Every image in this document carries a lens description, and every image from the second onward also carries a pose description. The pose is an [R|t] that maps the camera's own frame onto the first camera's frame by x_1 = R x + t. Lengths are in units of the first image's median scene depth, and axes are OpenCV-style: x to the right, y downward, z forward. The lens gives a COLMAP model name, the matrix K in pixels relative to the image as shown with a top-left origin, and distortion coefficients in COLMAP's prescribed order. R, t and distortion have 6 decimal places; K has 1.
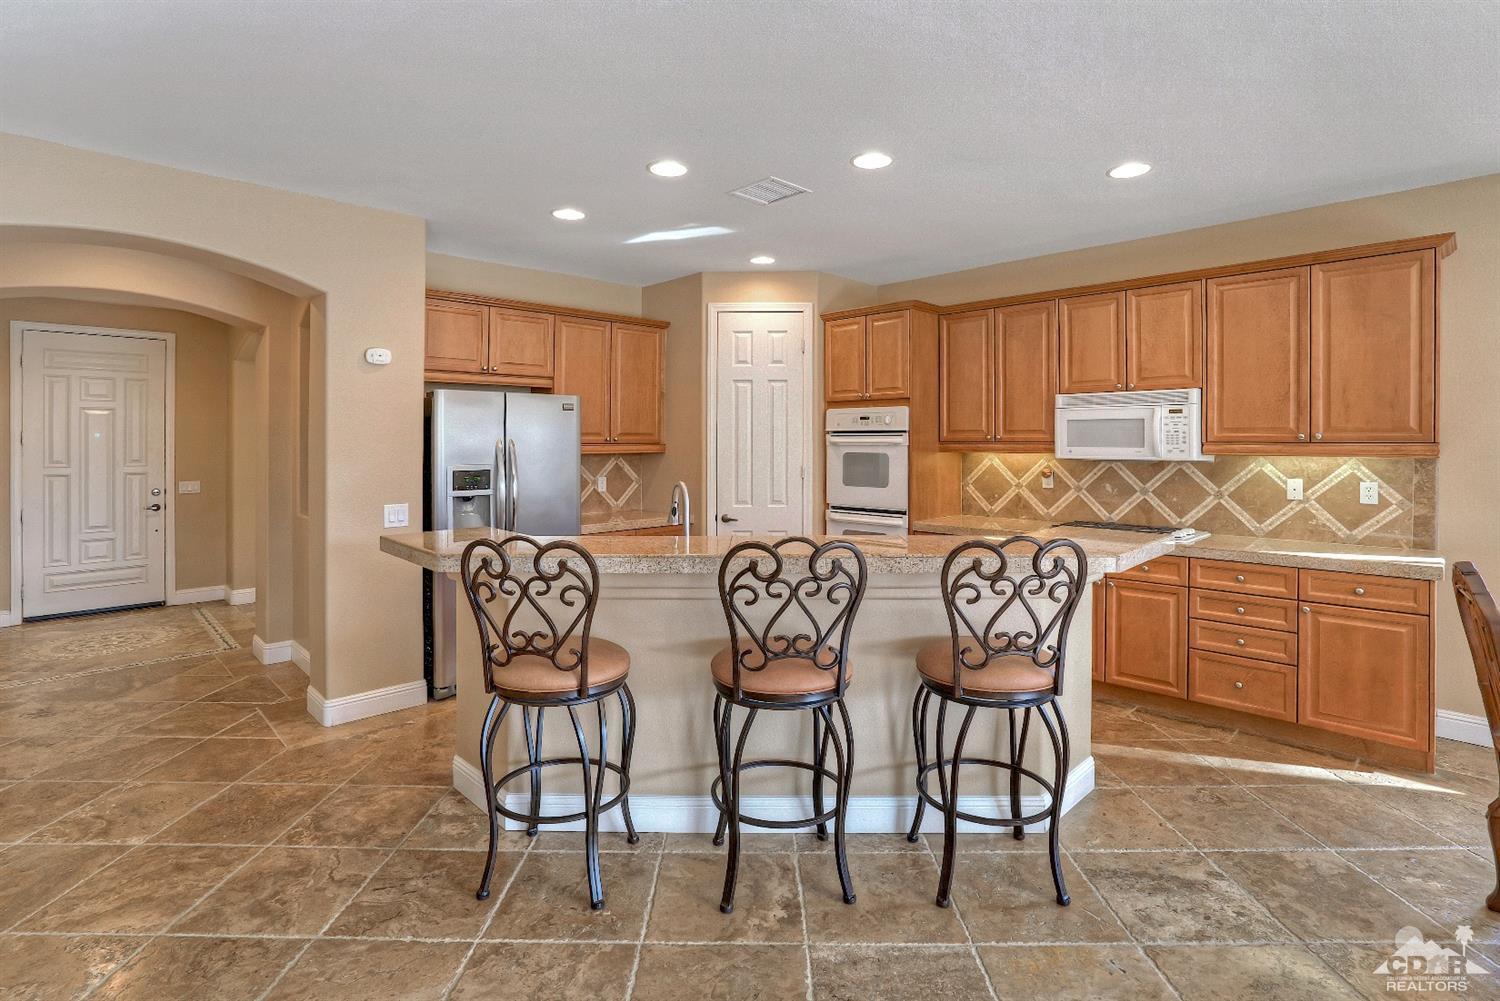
lens RADIAL K [[724.0, 0, 757.6], [0, 724.0, 444.4], [0, 0, 1]] dist [-0.030568, 0.012489]
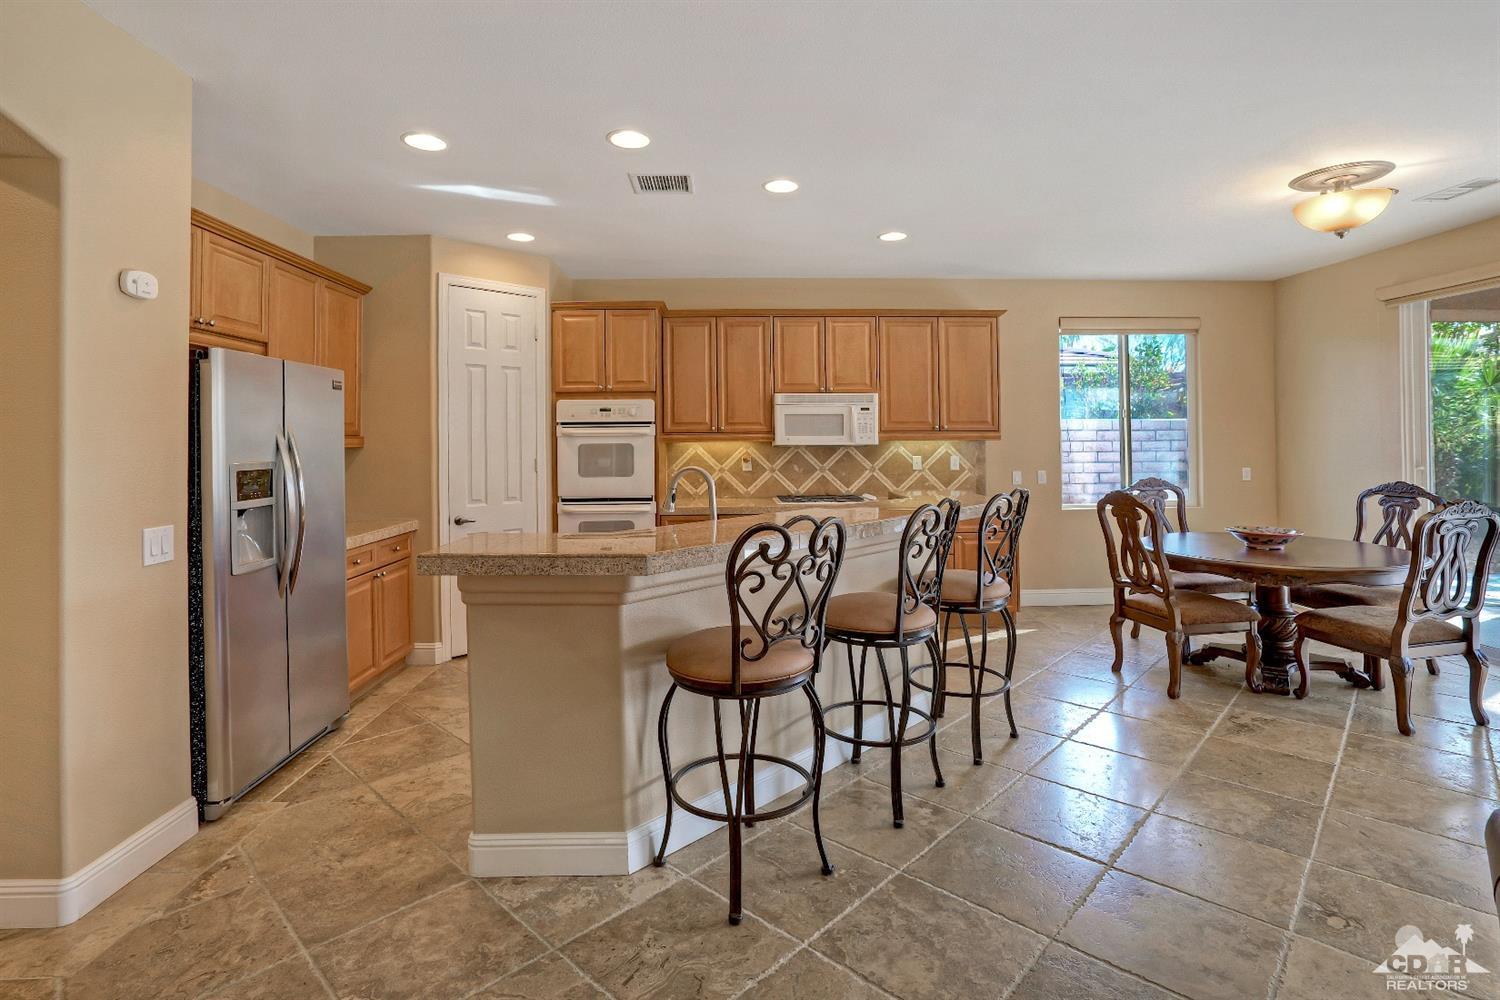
lens RADIAL K [[724.0, 0, 692.8], [0, 724.0, 437.8], [0, 0, 1]] dist [-0.030568, 0.012489]
pose [[0.709596, -0.001418, 0.704608, -0.616073], [0.010153, 0.999915, -0.008213, 0.016836], [-0.704536, 0.012981, 0.709549, 0.237617]]
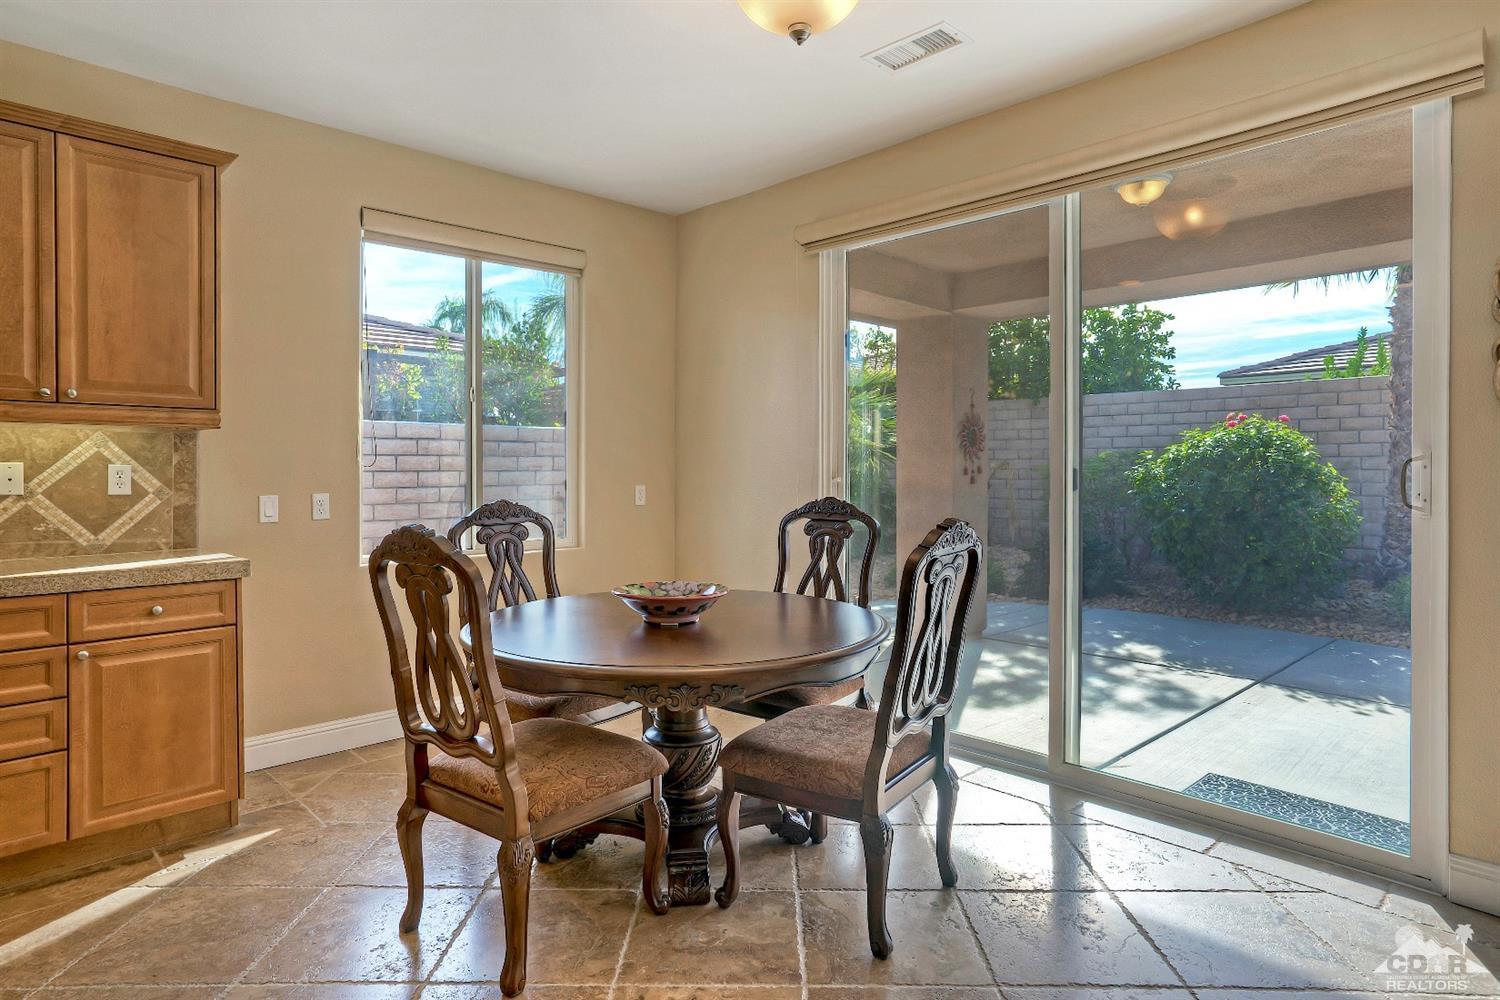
lens RADIAL K [[866.3, 0, 739.7], [0, 866.3, 456.8], [0, 0, 1]] dist [-0.003191, 0.003531]
pose [[0.007663, 0.016831, 0.999829, -0.009152], [0.005131, 0.999845, -0.016871, 0.055969], [-0.999957, 0.005259, 0.007576, 0.326151]]
